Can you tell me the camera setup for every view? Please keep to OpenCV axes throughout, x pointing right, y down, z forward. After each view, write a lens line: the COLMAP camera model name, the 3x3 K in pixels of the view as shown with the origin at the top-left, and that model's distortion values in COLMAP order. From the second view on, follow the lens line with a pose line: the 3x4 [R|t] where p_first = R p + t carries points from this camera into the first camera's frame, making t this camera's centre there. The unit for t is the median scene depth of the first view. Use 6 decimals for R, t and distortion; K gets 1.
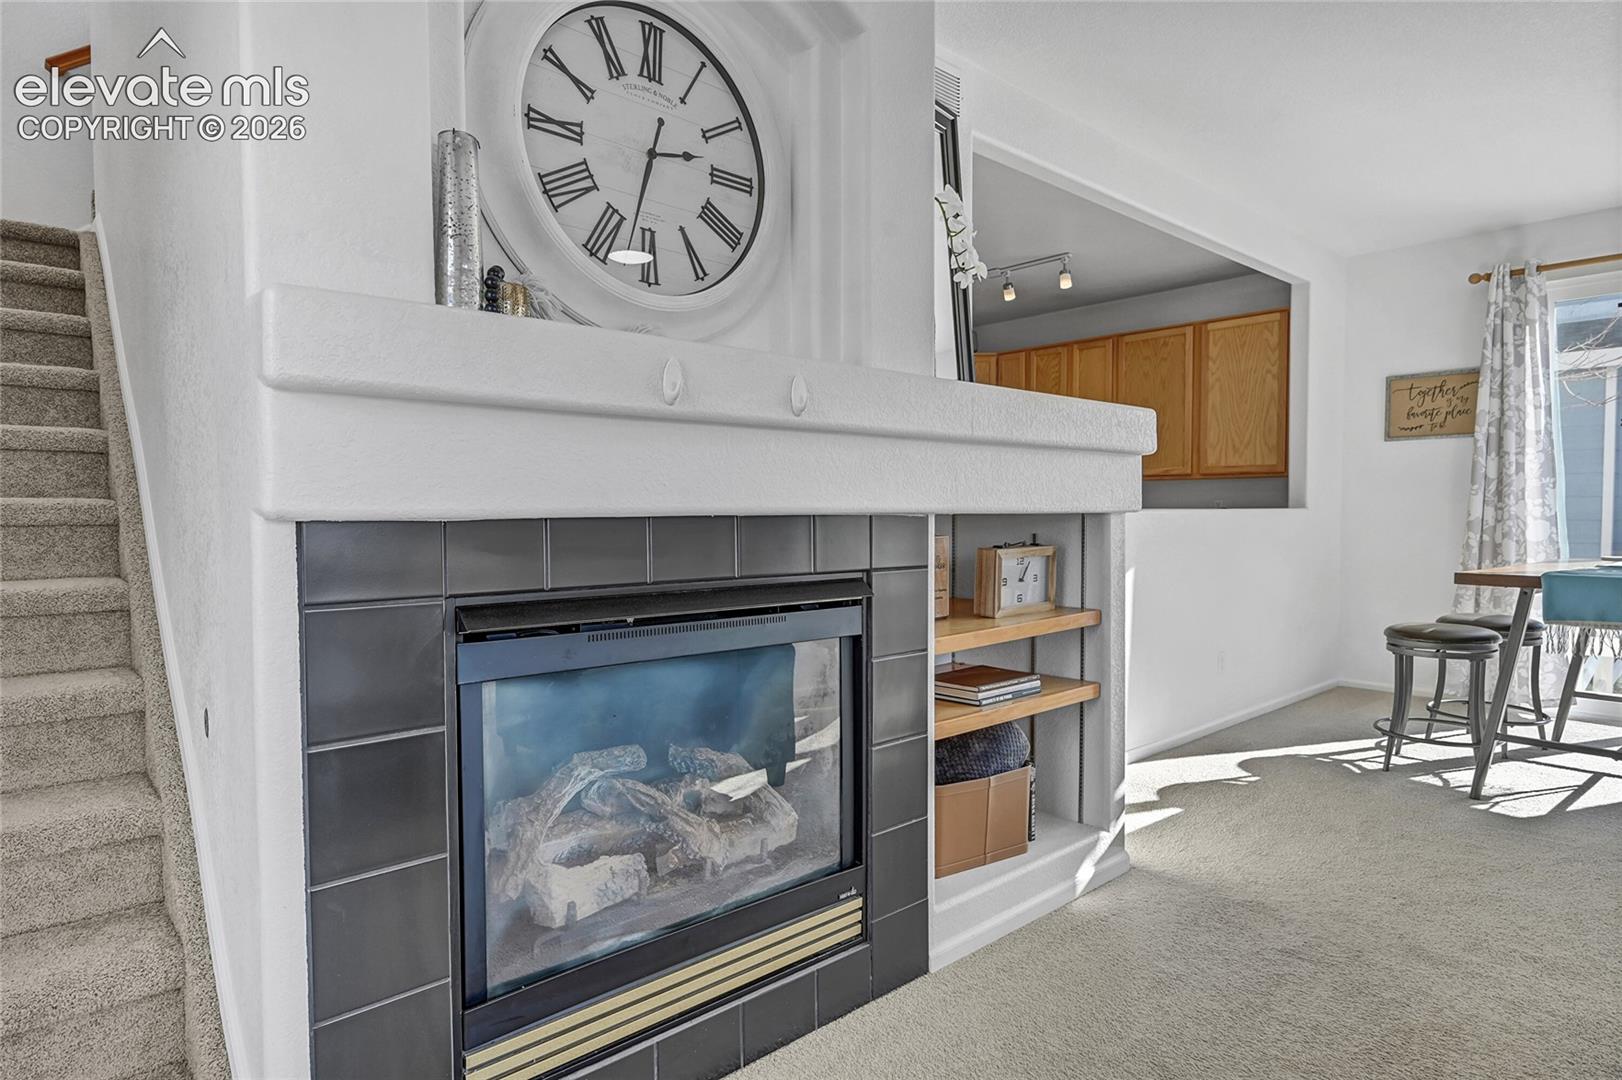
lens RADIAL K [[902.9, 0, 813.2], [0, 902.9, 541.2], [0, 0, 1]] dist [-0.003042, -0.000208]
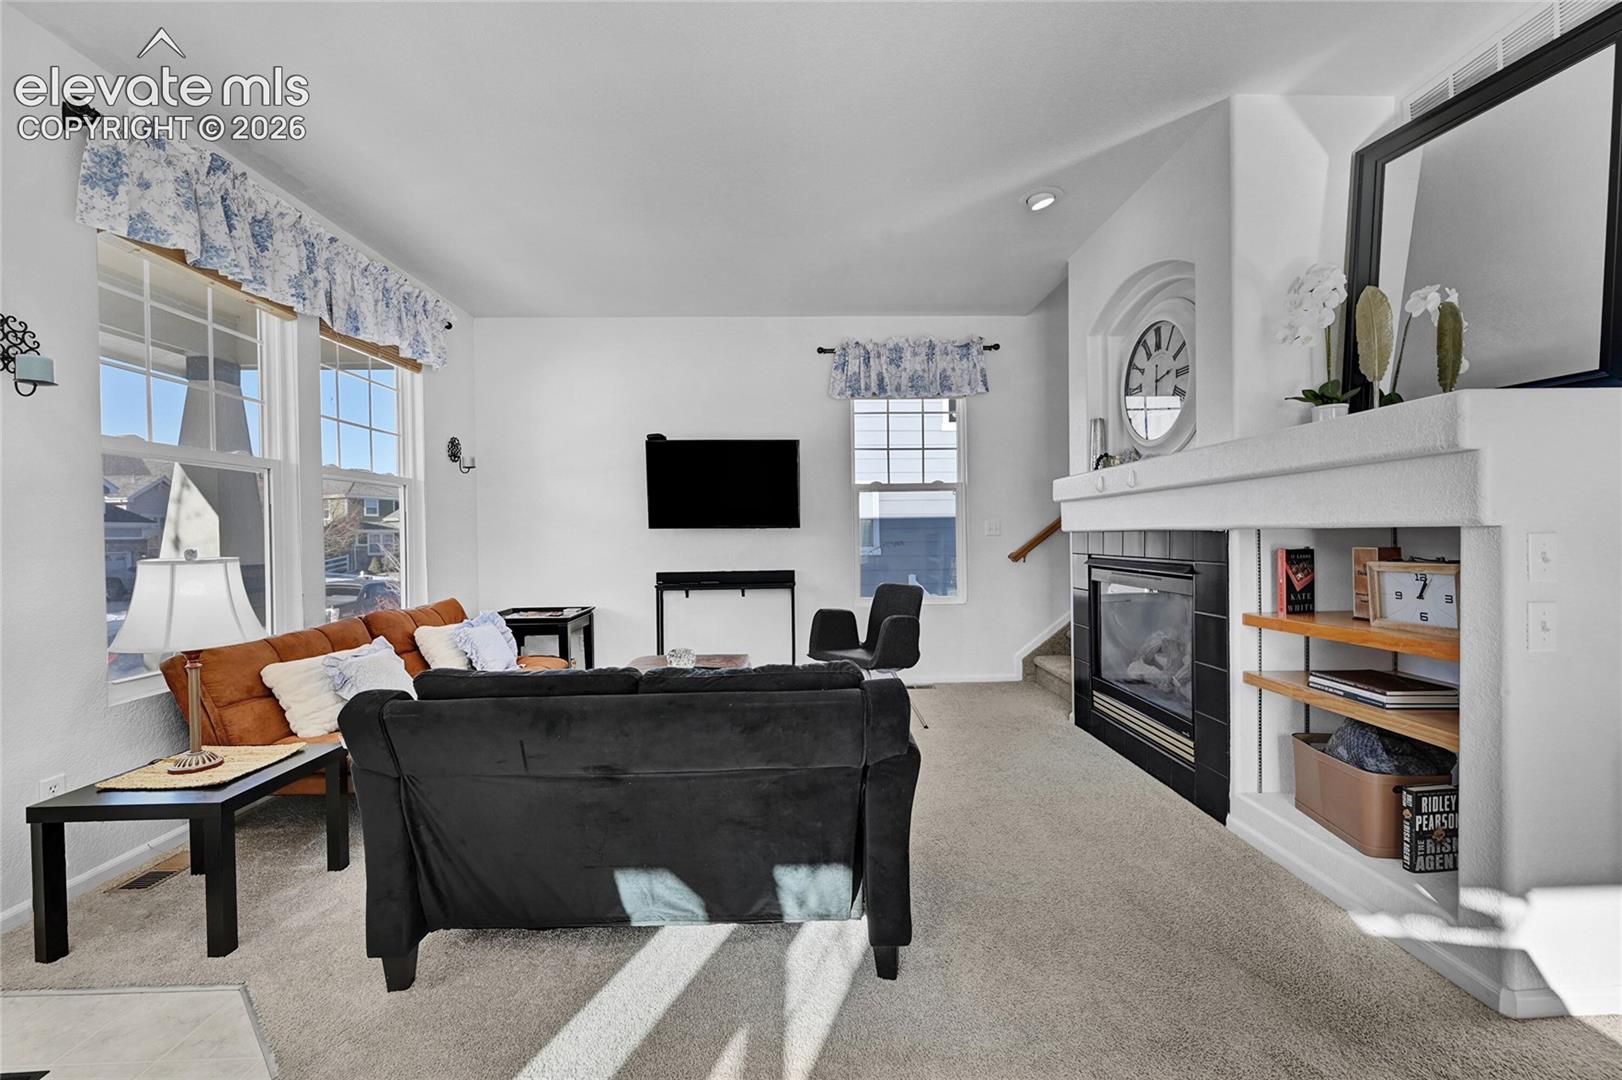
lens RADIAL K [[655.4, 0, 810.0], [0, 655.4, 542.8], [0, 0, 1]] dist [0.000241, 0.000100]
pose [[-0.654224, 0.017165, -0.756106, 0.538202], [-0.013703, 0.999309, 0.034543, -0.012939], [0.756177, 0.032960, -0.653537, 0.443875]]
